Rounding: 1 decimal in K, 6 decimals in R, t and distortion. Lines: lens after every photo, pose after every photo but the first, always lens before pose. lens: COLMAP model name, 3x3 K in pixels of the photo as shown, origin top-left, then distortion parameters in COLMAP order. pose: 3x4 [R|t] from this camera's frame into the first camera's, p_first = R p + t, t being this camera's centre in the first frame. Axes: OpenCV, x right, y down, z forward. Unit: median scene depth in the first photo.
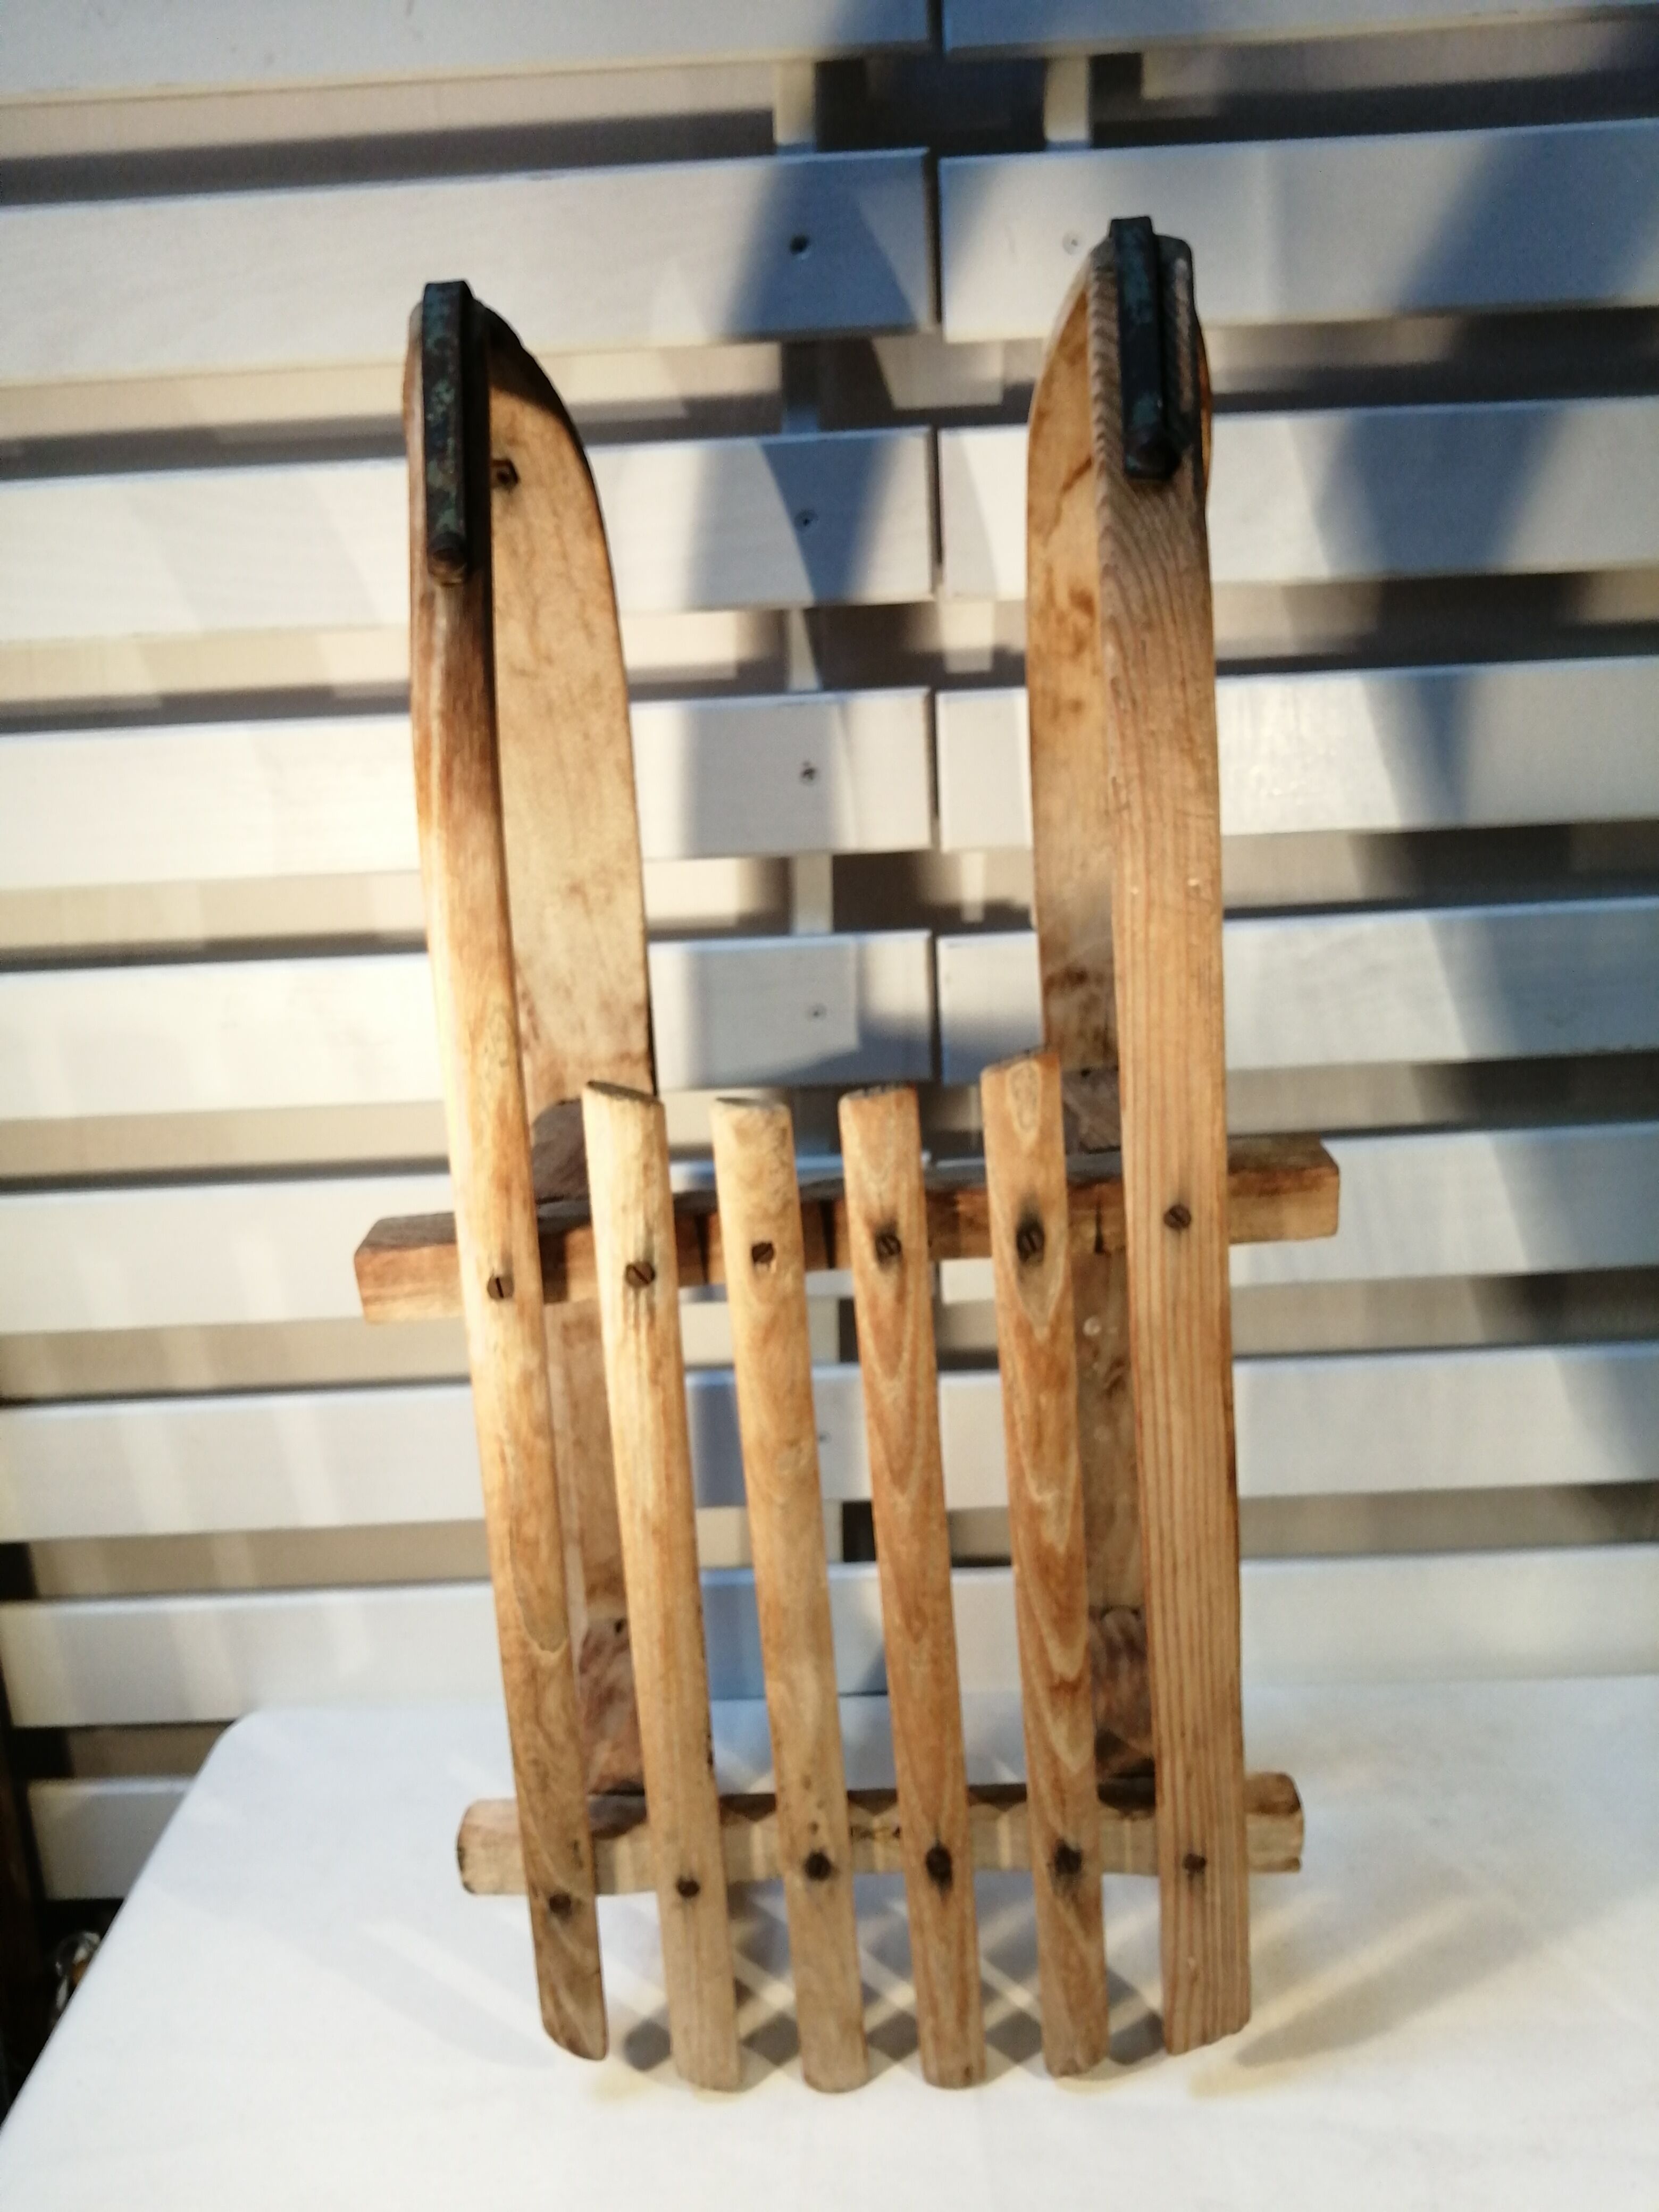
lens RADIAL K [[1498.5, 0, 829.5], [0, 1498.5, 1106.0], [0, 0, 1]] dist [0.020162, -0.069916]
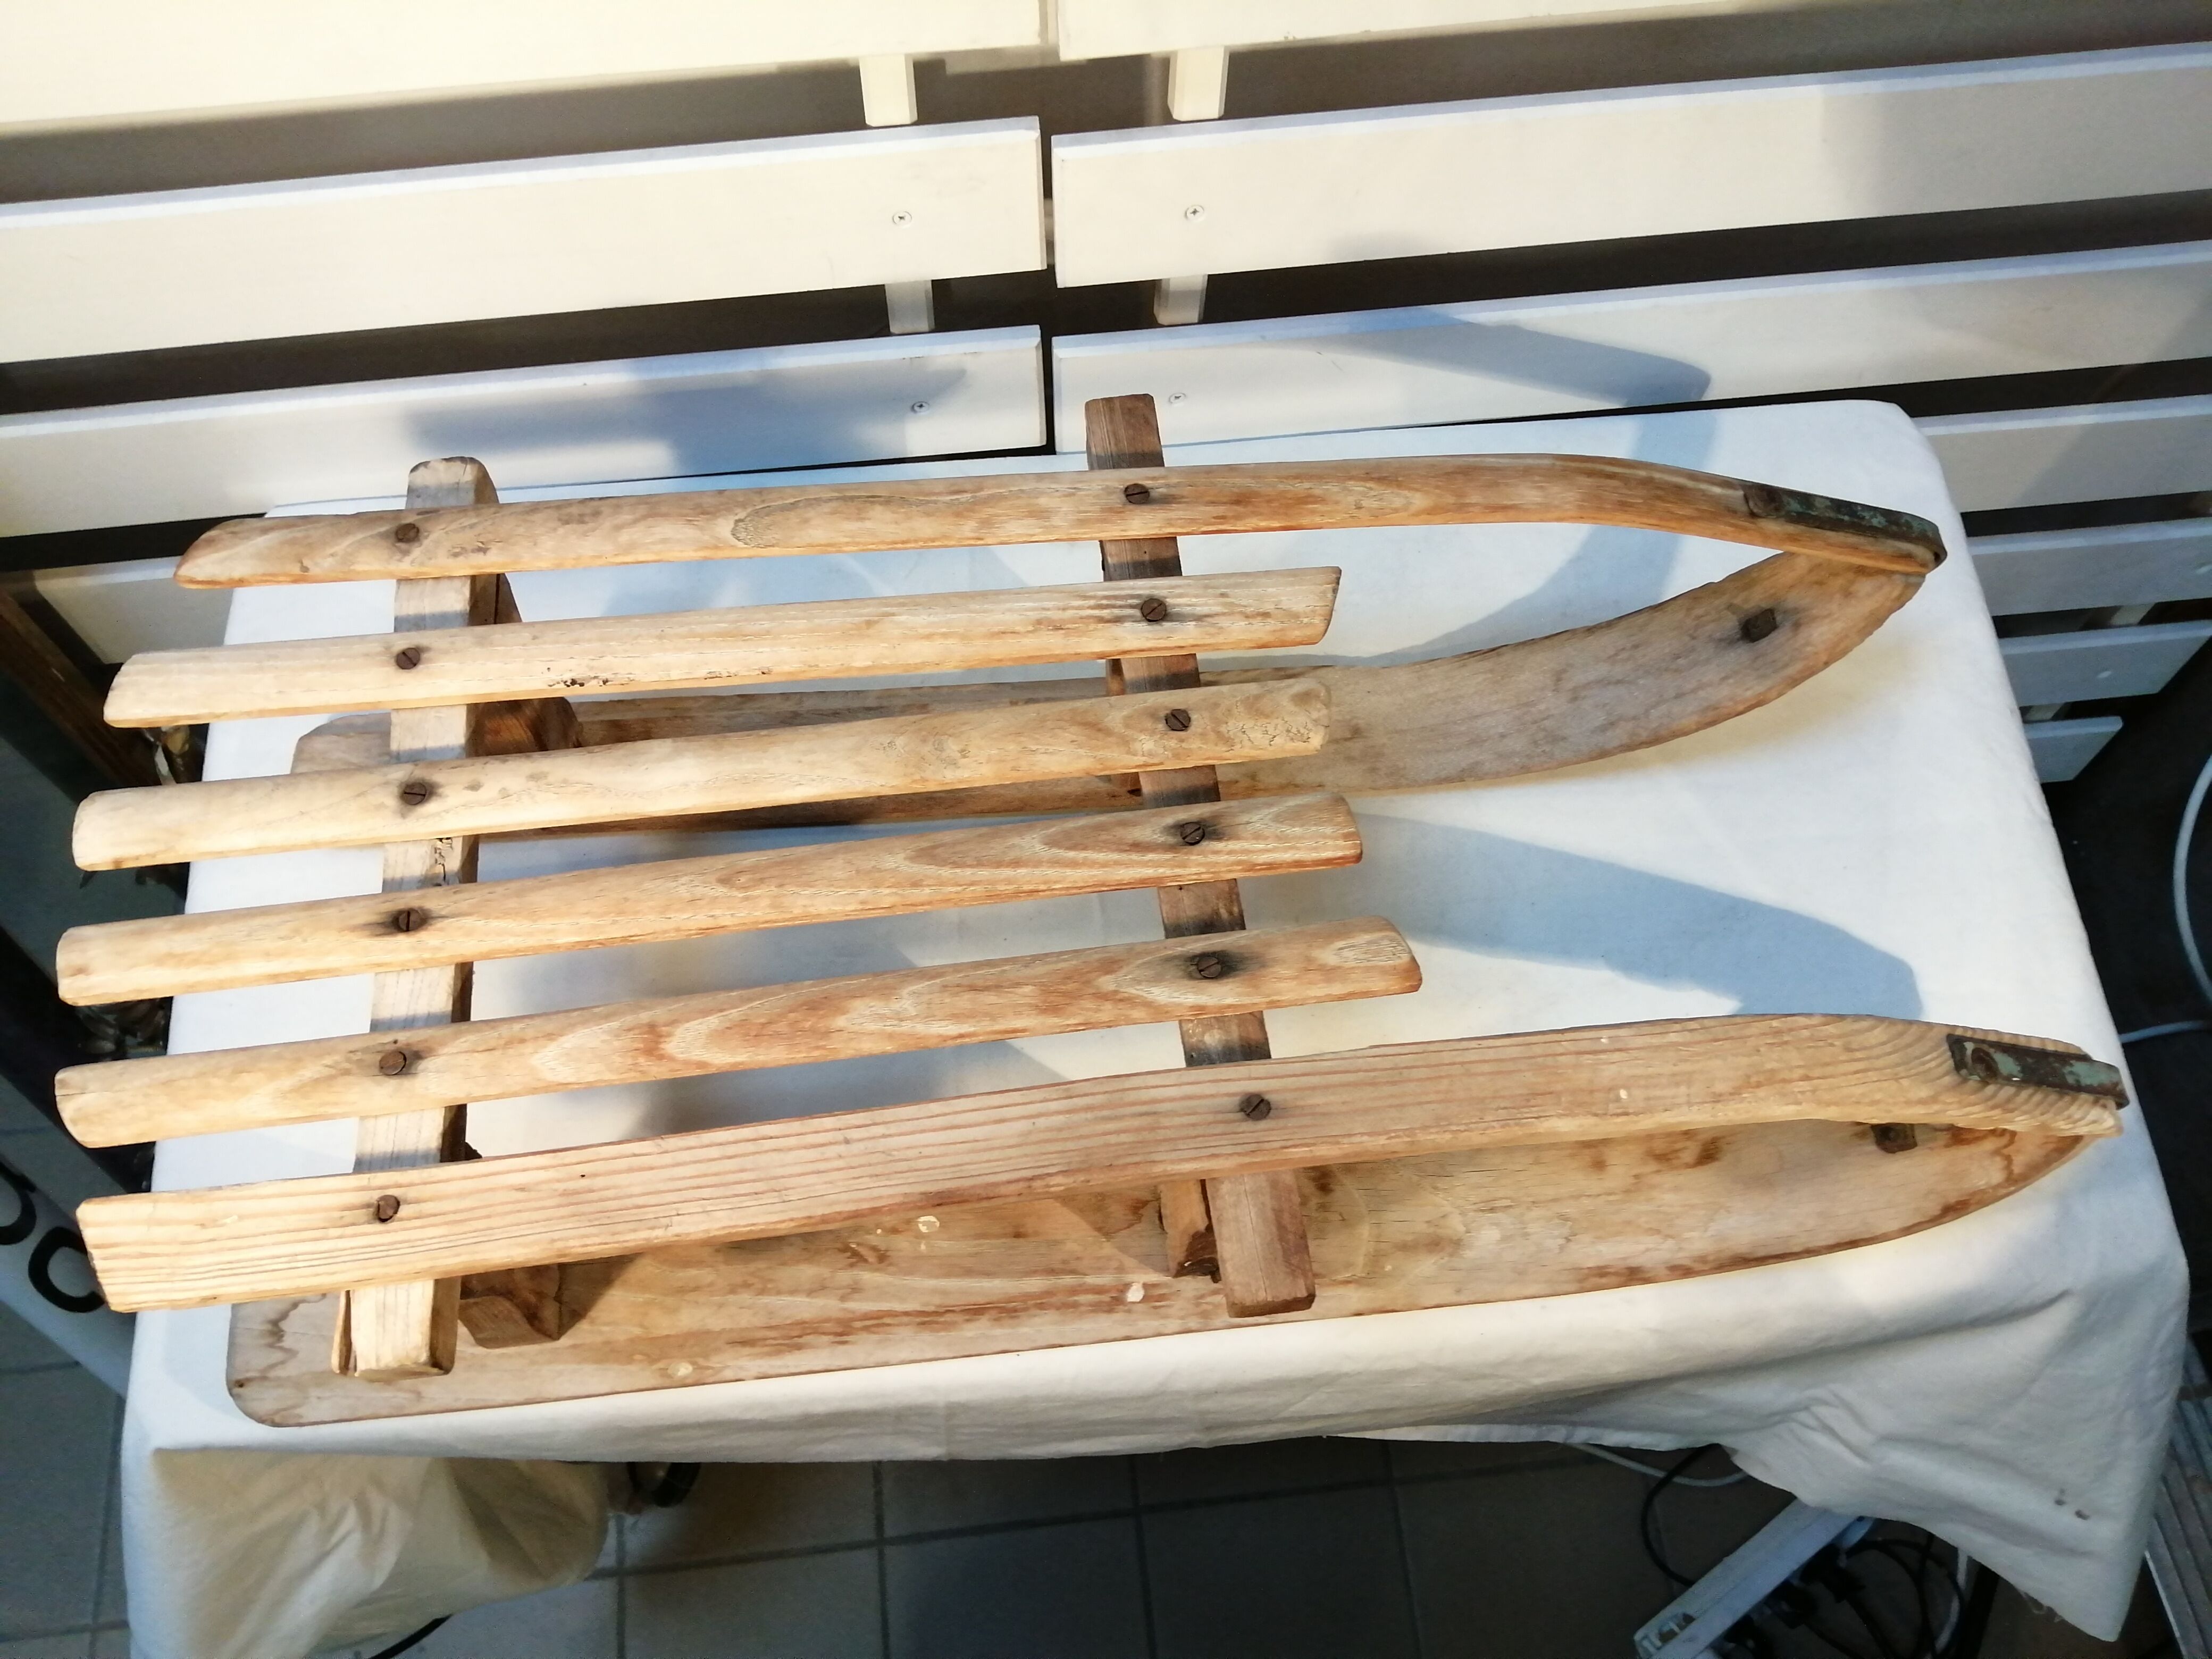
lens RADIAL K [[1498.5, 0, 1114.2], [0, 1498.5, 803.0], [0, 0, 1]] dist [0.020162, -0.069916]
pose [[0.012469, 0.920193, -0.391266, 0.402038], [-0.964555, -0.092080, -0.247296, 0.385219], [-0.263588, 0.380481, 0.886429, 0.138643]]
